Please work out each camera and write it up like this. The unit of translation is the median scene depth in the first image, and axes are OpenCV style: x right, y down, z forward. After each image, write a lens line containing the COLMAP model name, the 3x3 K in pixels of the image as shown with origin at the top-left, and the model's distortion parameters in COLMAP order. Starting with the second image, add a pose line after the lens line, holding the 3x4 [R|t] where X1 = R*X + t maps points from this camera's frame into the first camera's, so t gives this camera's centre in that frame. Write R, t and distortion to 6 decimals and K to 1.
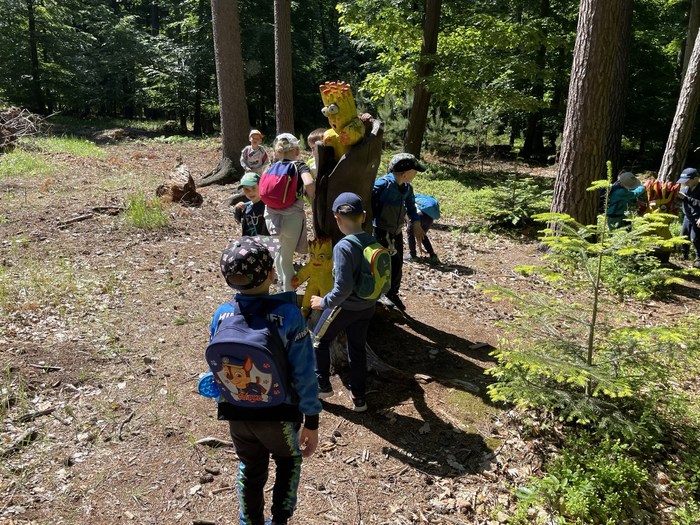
lens RADIAL K [[534.0, 0, 346.7], [0, 534.0, 256.0], [0, 0, 1]] dist [0.040685, -0.042733]
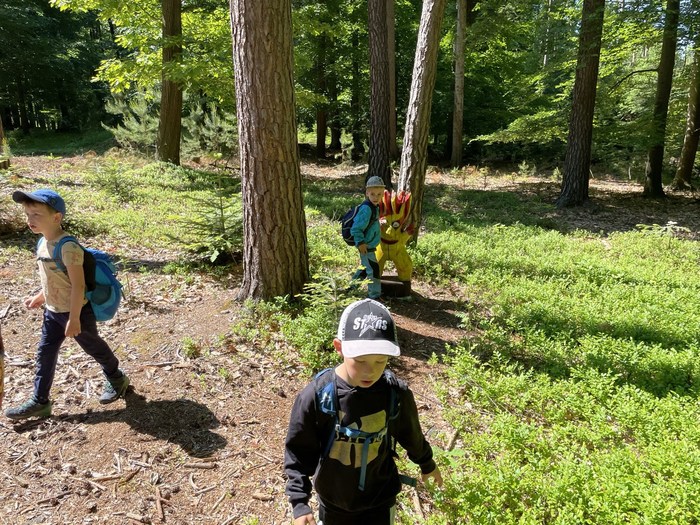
lens RADIAL K [[534.0, 0, 350.0], [0, 534.0, 266.4], [0, 0, 1]] dist [0.040685, -0.042733]
pose [[0.952268, -0.102912, 0.287393, 0.279762], [0.096818, 0.994673, 0.035377, -0.060351], [-0.289503, -0.005863, 0.957159, 0.275760]]
